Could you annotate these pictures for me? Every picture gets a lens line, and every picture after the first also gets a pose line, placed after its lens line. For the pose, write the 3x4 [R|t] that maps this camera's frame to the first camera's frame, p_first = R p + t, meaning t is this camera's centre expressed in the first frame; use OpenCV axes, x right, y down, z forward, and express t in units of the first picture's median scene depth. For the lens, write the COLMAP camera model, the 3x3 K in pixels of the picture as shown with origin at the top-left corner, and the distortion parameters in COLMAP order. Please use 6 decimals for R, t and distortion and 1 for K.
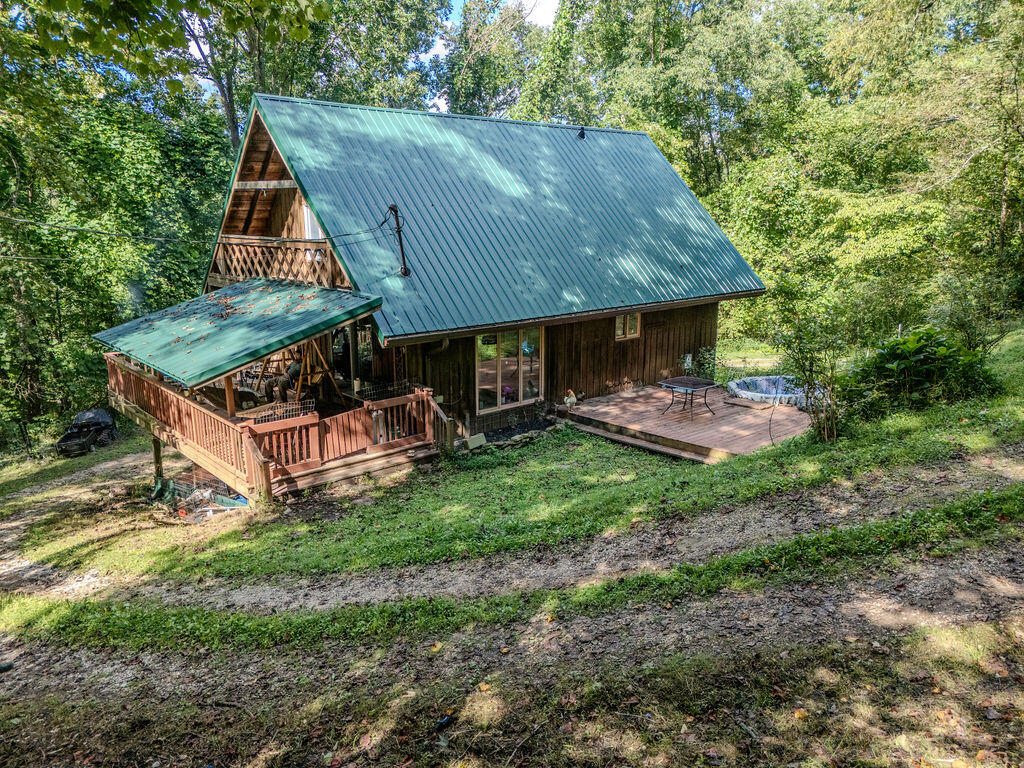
lens RADIAL K [[742.6, 0, 512.0], [0, 742.6, 384.0], [0, 0, 1]] dist [0.058493, -0.051351]
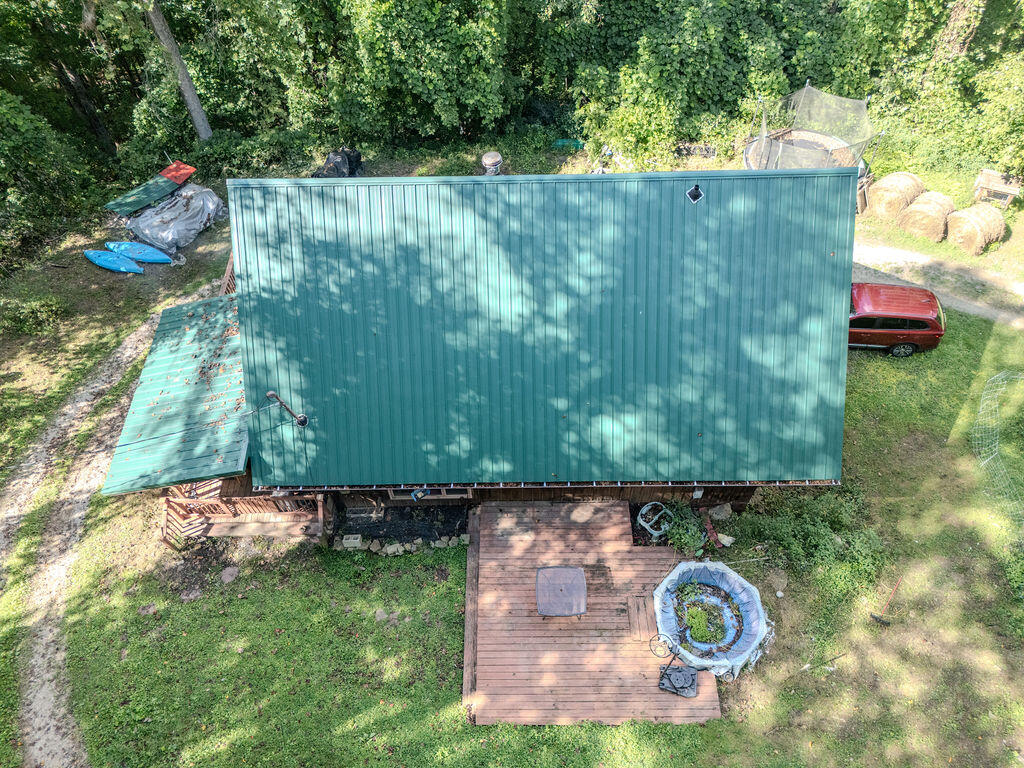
lens RADIAL K [[742.6, 0, 512.0], [0, 742.6, 384.0], [0, 0, 1]] dist [0.058493, -0.051351]
pose [[0.750535, 0.532324, -0.391571, 0.414173], [-0.121575, 0.693657, 0.709971, -0.860481], [0.649551, -0.485253, 0.585331, 0.484091]]
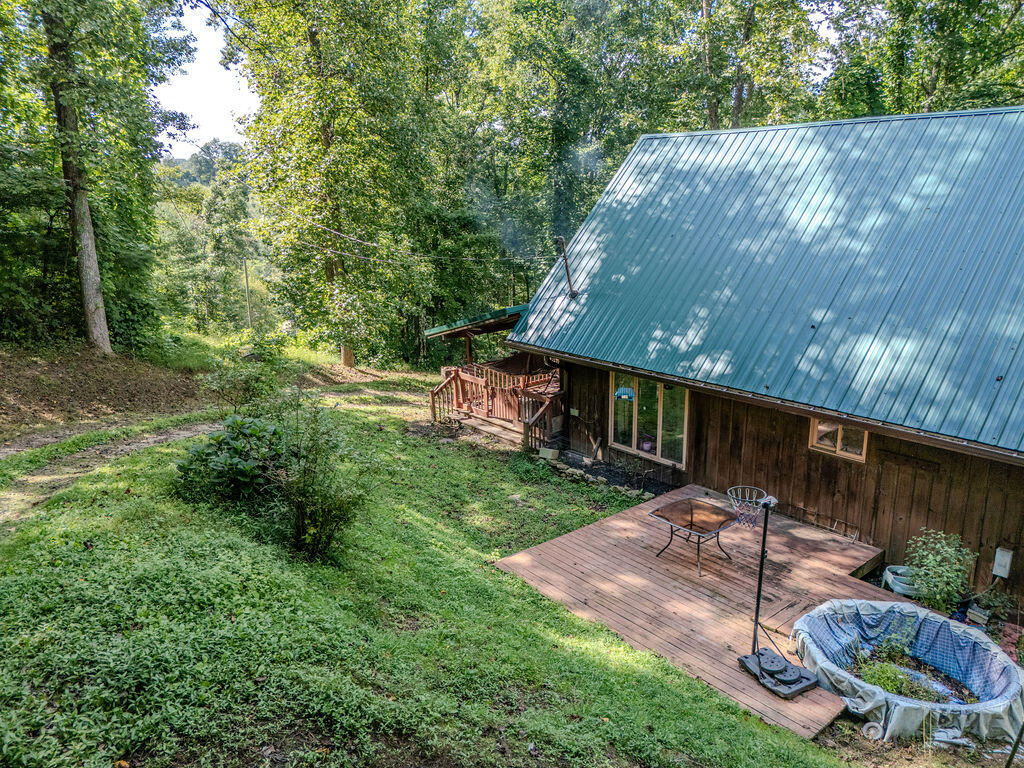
lens RADIAL K [[742.6, 0, 512.0], [0, 742.6, 384.0], [0, 0, 1]] dist [0.058493, -0.051351]
pose [[-0.013600, 0.267509, -0.963459, 0.844049], [-0.206309, 0.942065, 0.264481, -0.257896], [0.978392, 0.202367, 0.042378, 0.740226]]
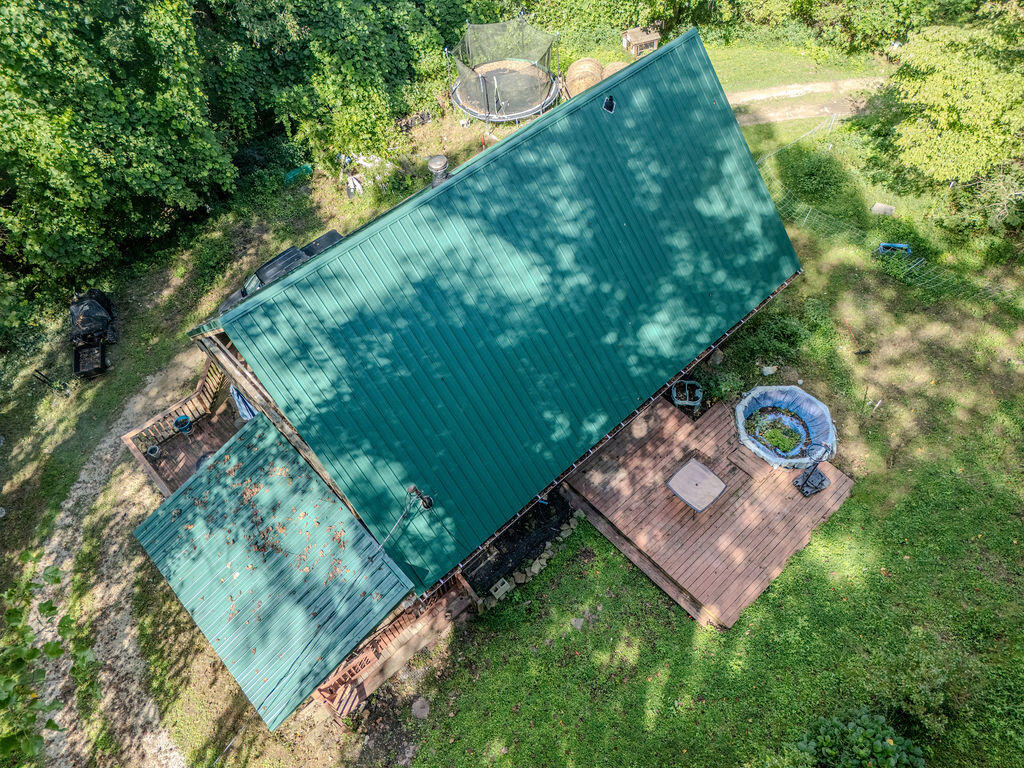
lens RADIAL K [[742.6, 0, 512.0], [0, 742.6, 384.0], [0, 0, 1]] dist [0.058493, -0.051351]
pose [[0.999586, -0.028662, -0.002675, -0.019855], [0.022704, 0.727849, 0.685361, -0.817461], [-0.017697, -0.685138, 0.728198, 0.307197]]
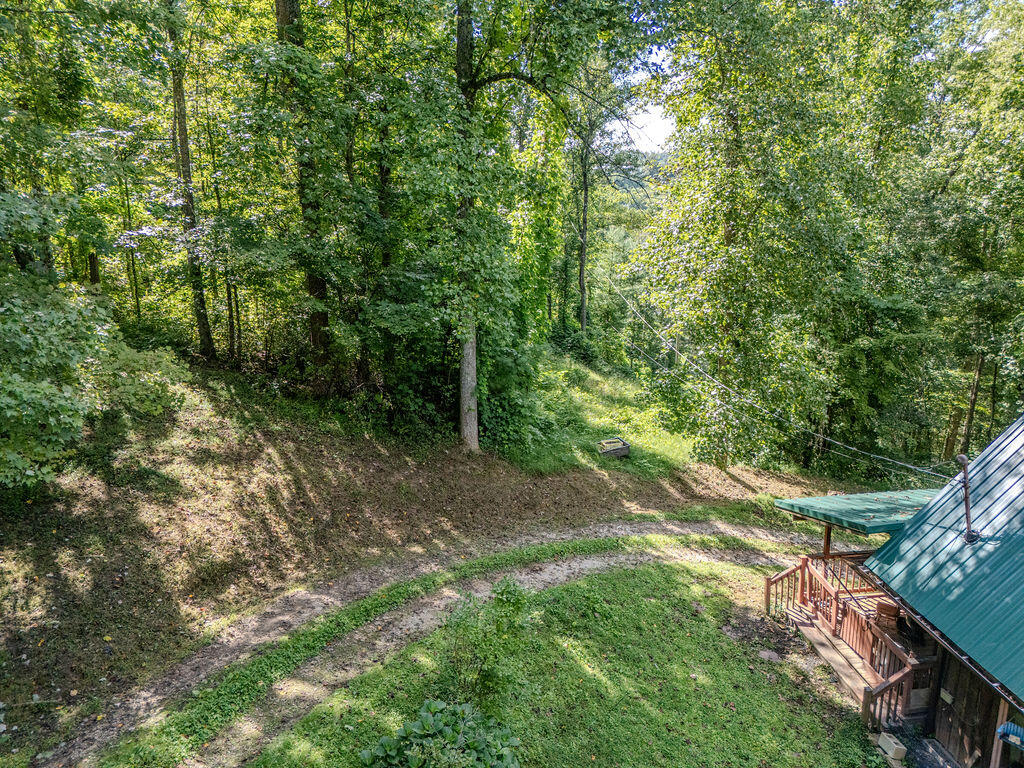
lens RADIAL K [[742.6, 0, 512.0], [0, 742.6, 384.0], [0, 0, 1]] dist [0.058493, -0.051351]
pose [[-0.571697, 0.234025, -0.786381, 0.629598], [-0.159469, 0.908485, 0.386296, -0.460036], [0.804818, 0.346248, -0.482058, 0.781376]]
